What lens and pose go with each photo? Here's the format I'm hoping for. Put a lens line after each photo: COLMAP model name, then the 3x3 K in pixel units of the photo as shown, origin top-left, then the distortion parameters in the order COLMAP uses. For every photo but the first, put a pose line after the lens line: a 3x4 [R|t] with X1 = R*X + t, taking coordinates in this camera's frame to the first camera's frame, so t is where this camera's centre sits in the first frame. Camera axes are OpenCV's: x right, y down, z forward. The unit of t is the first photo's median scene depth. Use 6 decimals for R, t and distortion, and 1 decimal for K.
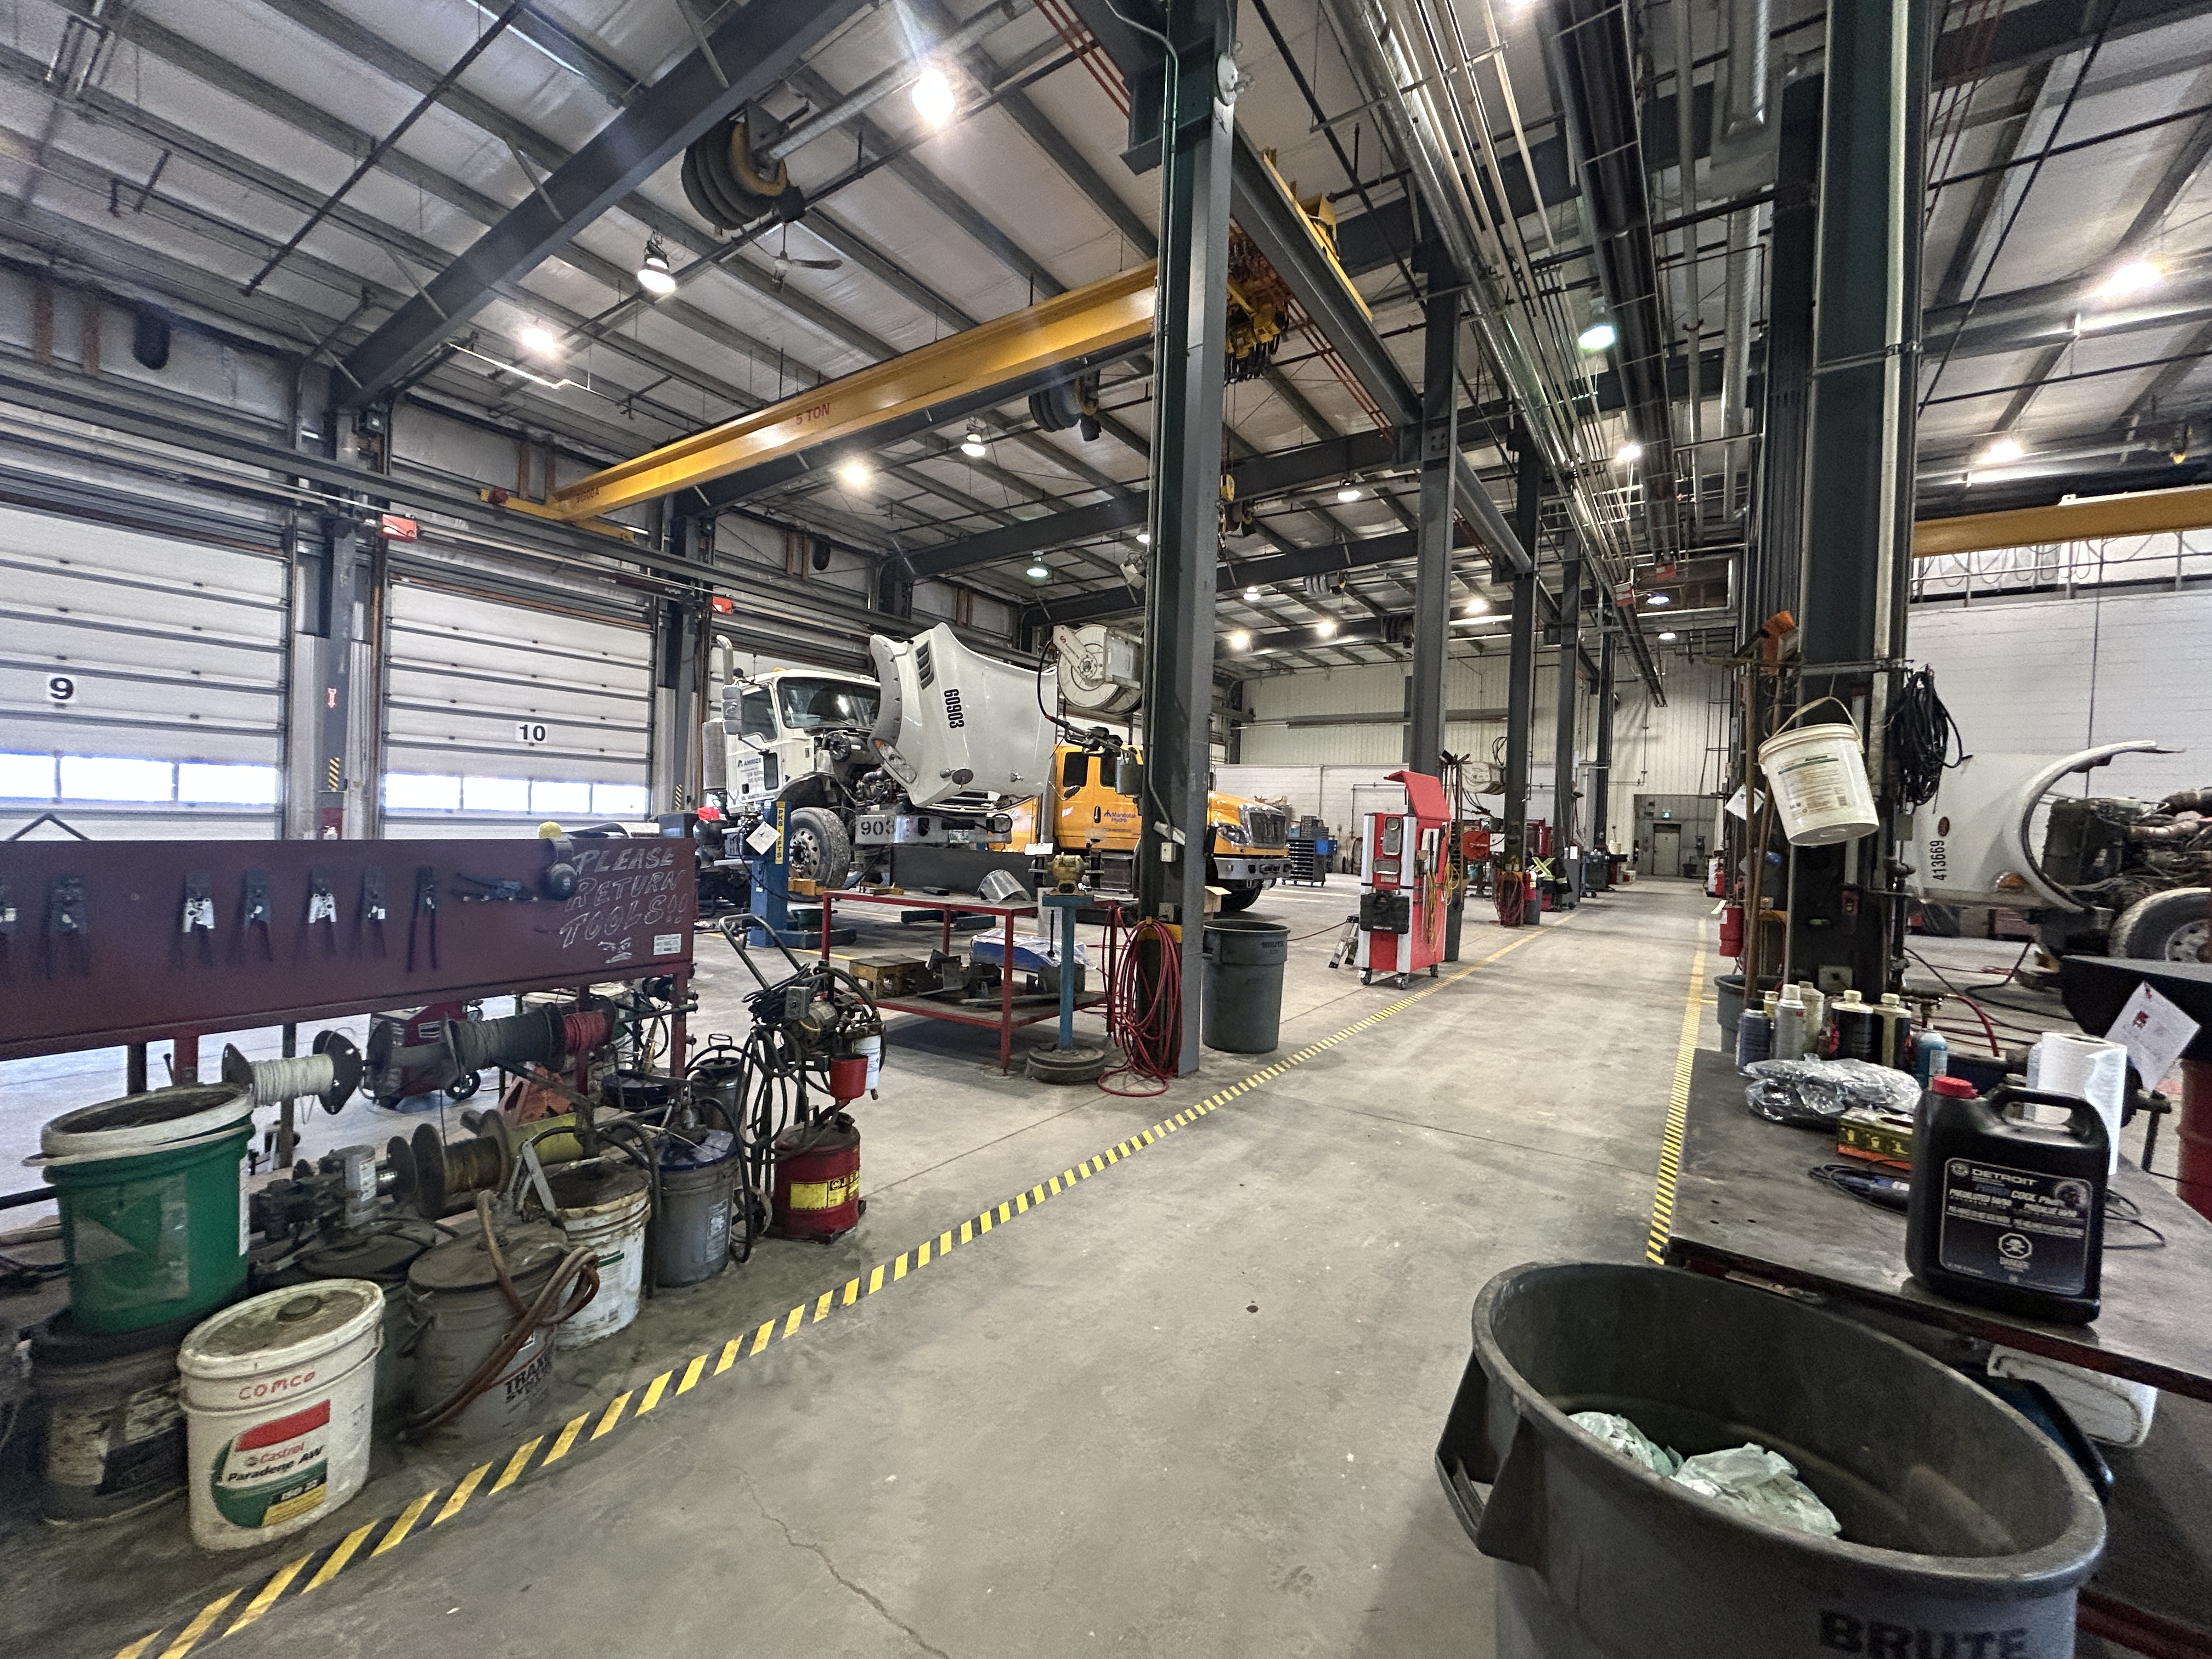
lens RADIAL K [[888.1, 0, 1107.3], [0, 888.1, 828.9], [0, 0, 1]] dist [-0.002805, -0.000035]
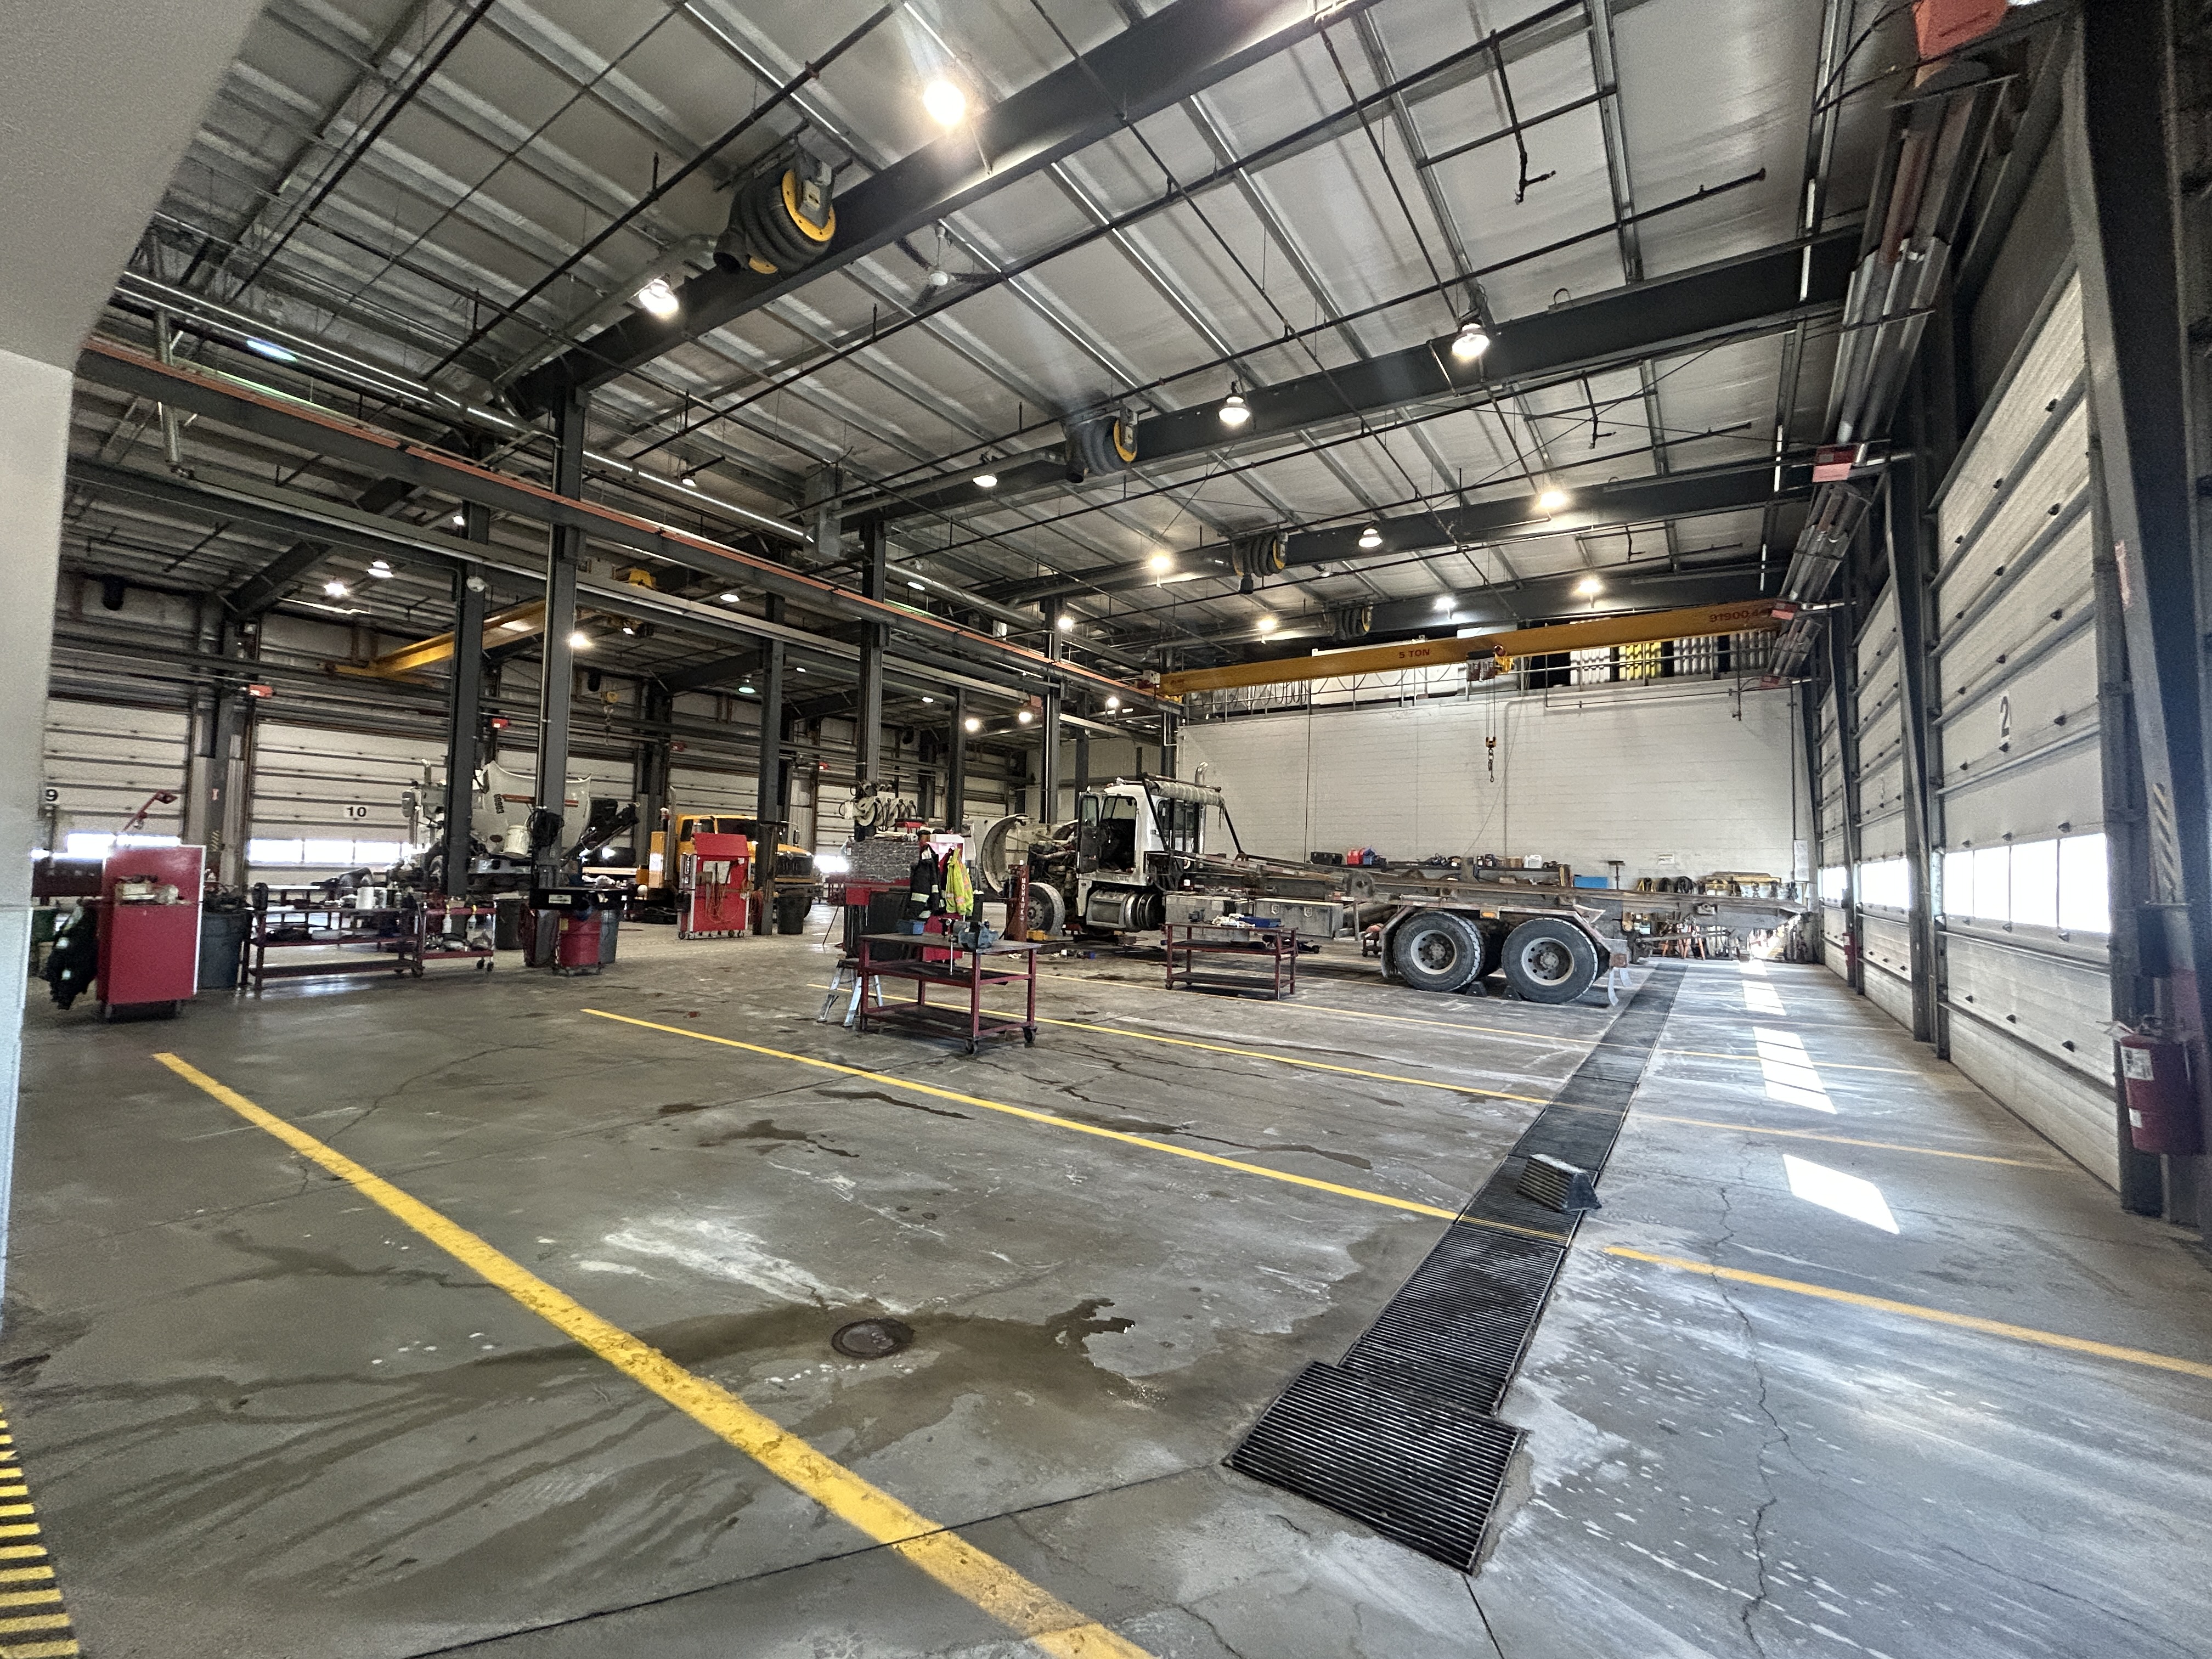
lens RADIAL K [[888.1, 0, 1104.9], [0, 888.1, 825.3], [0, 0, 1]] dist [-0.002805, -0.000035]
pose [[0.999864, -0.015829, 0.004709, 0.741365], [0.016085, 0.998037, -0.060533, 0.034291], [-0.003741, 0.060601, 0.998155, -0.623006]]
